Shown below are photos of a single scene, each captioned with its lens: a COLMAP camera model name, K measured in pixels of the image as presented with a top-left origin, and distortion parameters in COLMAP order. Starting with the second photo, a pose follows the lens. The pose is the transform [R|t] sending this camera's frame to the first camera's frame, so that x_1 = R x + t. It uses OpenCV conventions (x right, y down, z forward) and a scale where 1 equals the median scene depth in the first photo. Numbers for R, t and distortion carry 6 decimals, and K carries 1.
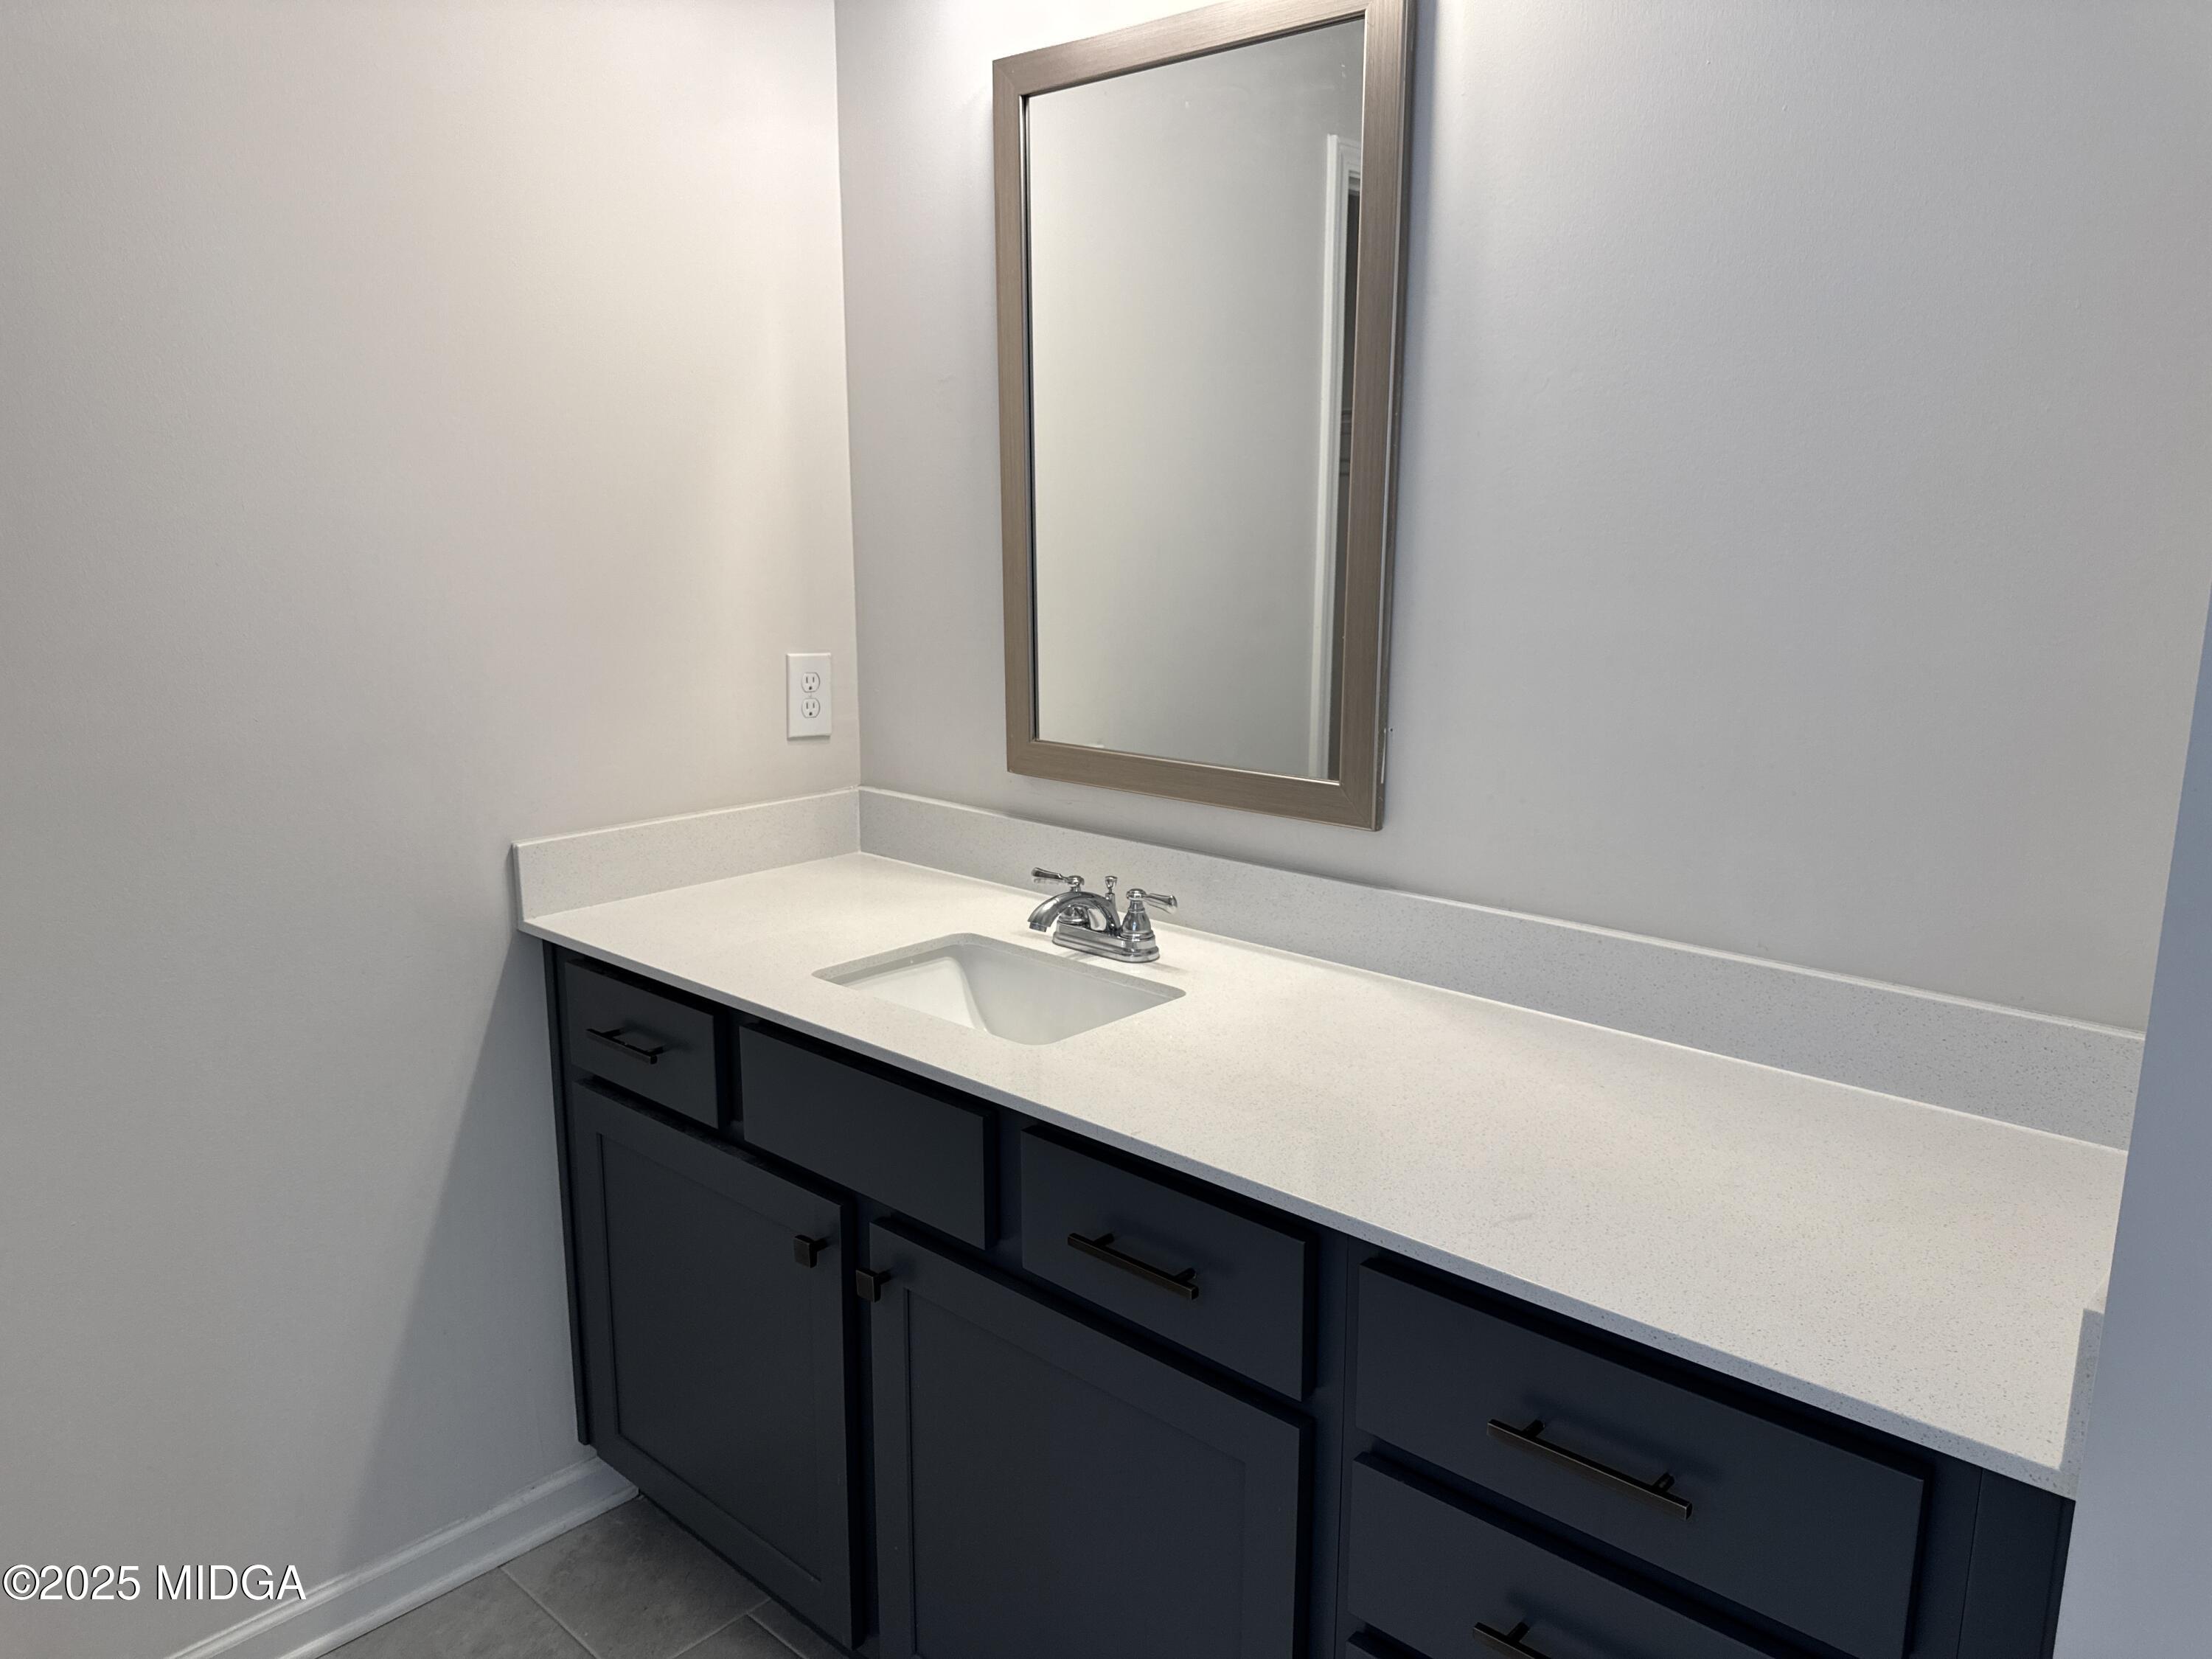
lens RADIAL K [[1570.4, 0, 1046.9], [0, 1570.4, 826.3], [0, 0, 1]] dist [-0.002832, -0.006205]
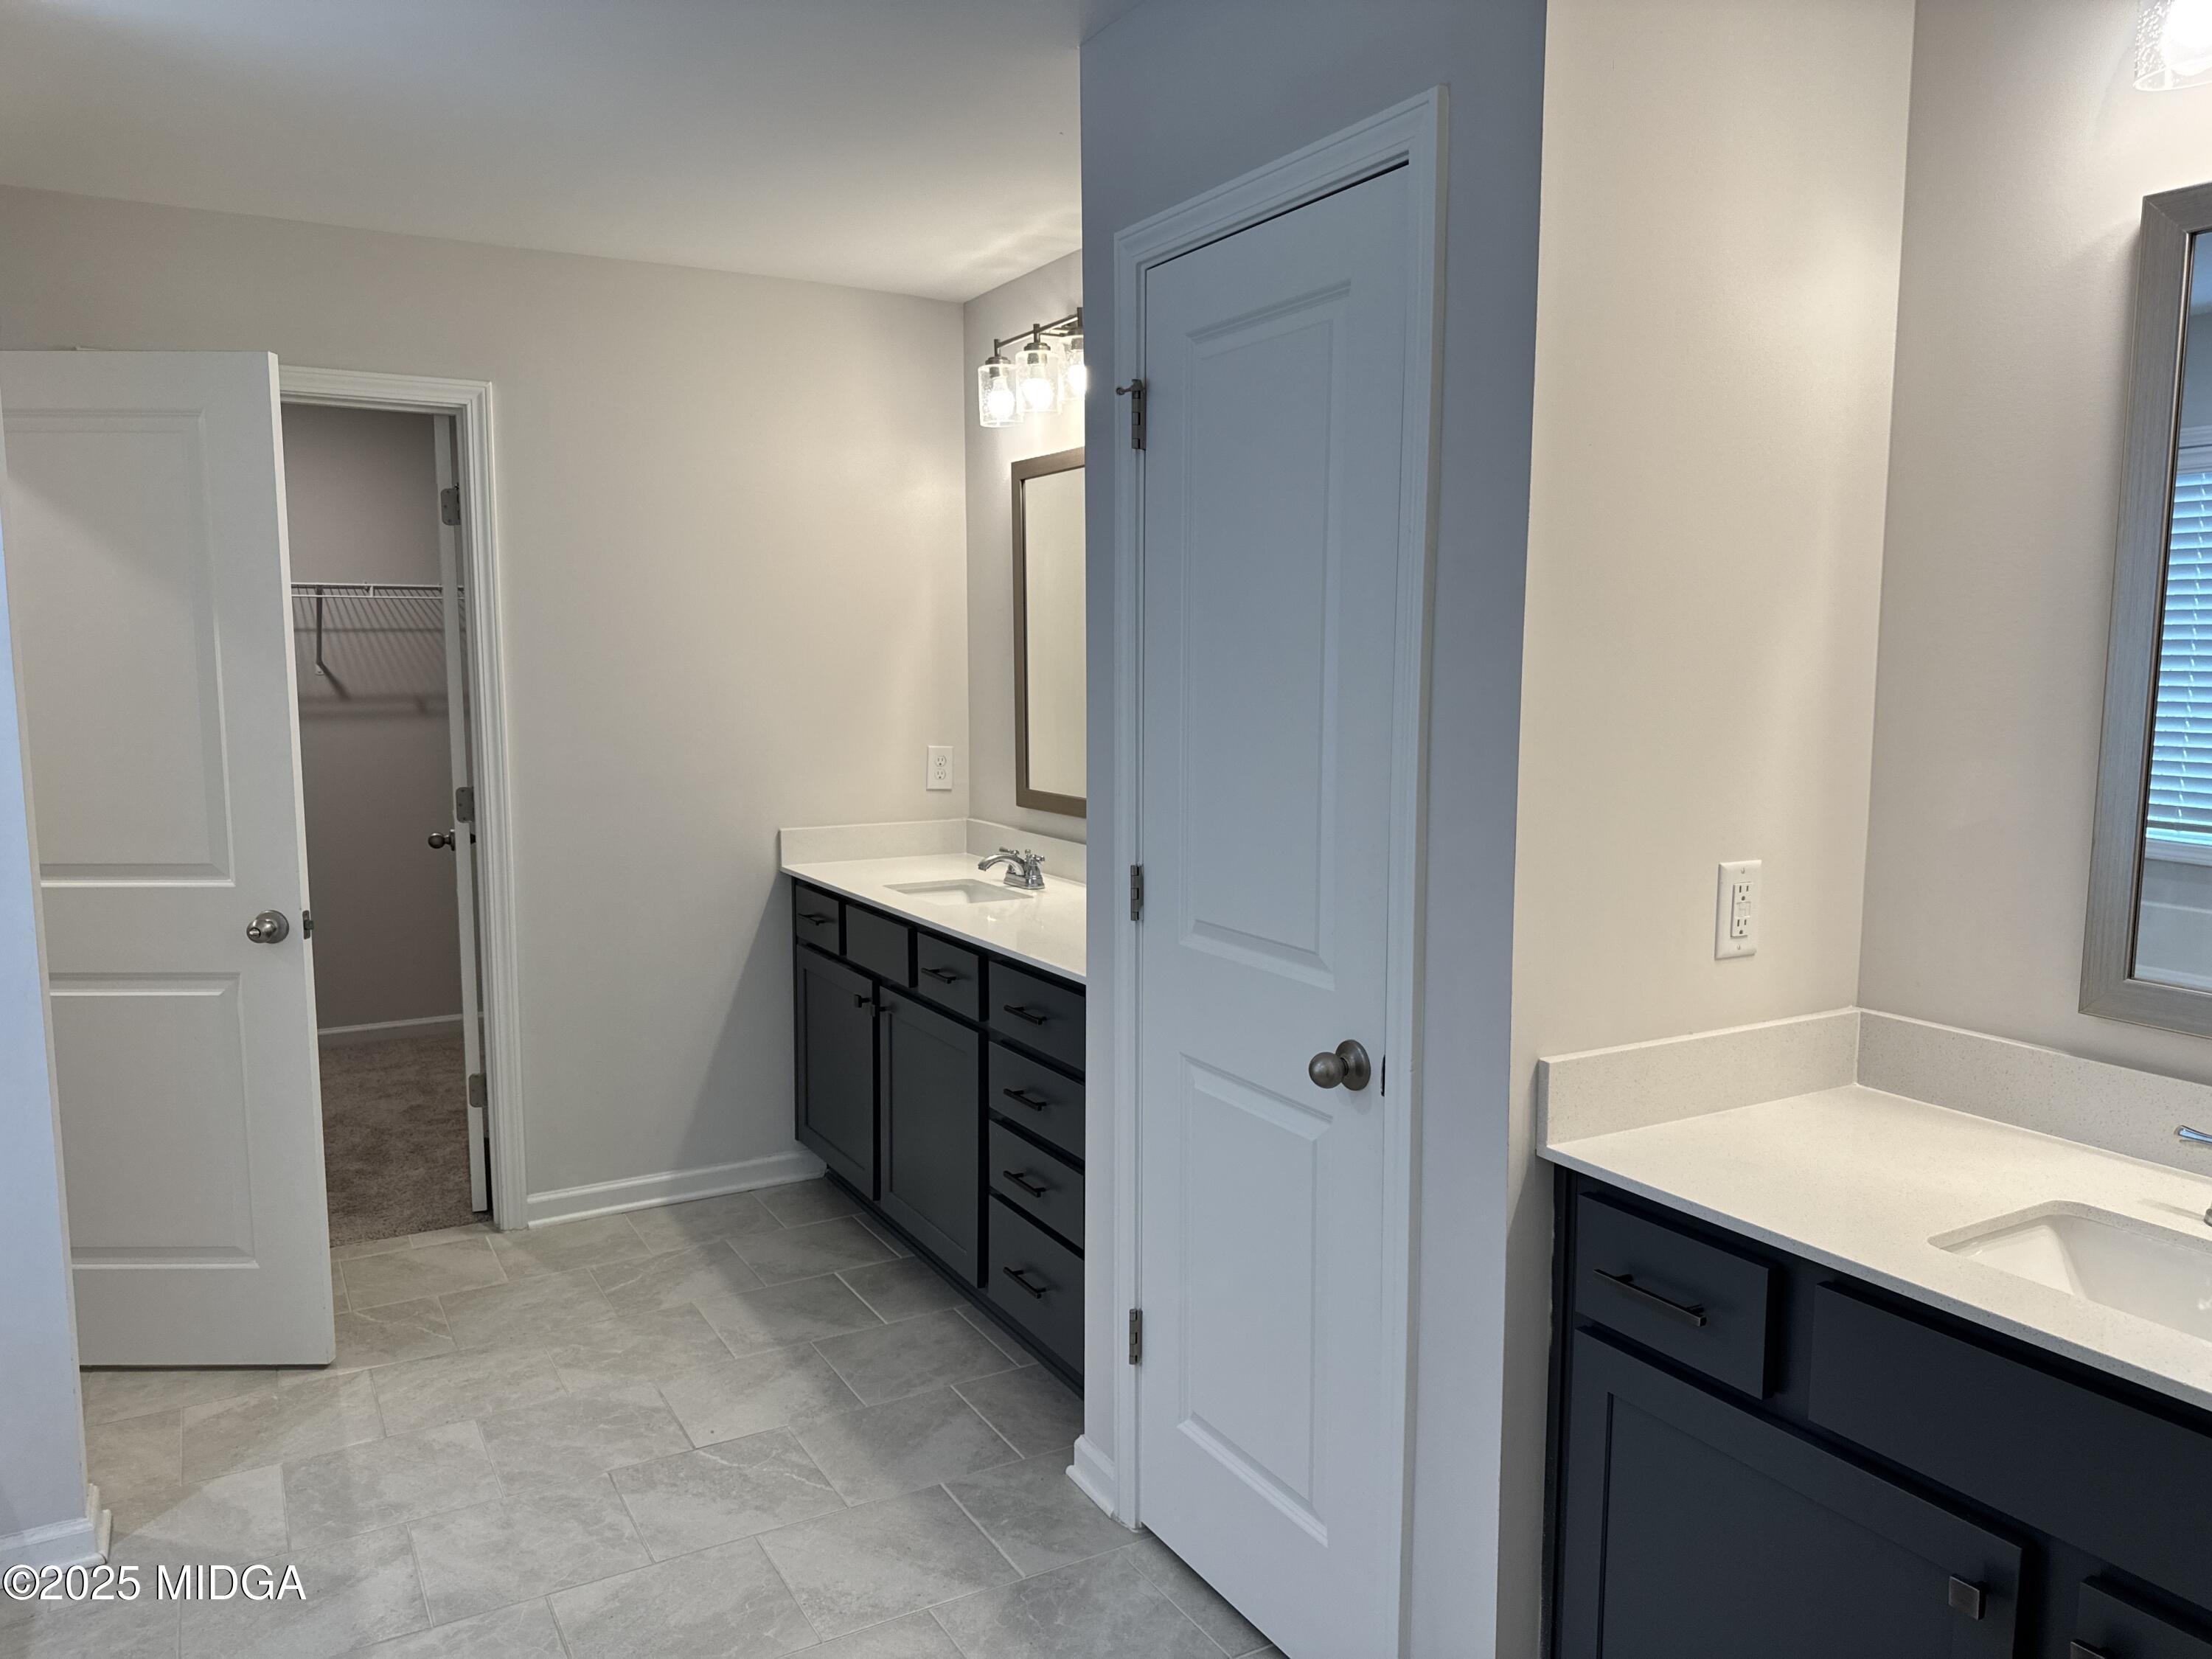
lens RADIAL K [[1570.4, 0, 1108.7], [0, 1570.4, 832.1], [0, 0, 1]] dist [-0.002832, -0.006205]
pose [[0.956288, 0.037939, -0.289954, 0.681034], [-0.067477, 0.993418, -0.092558, 0.178320], [0.284534, 0.108077, 0.952554, -0.862910]]
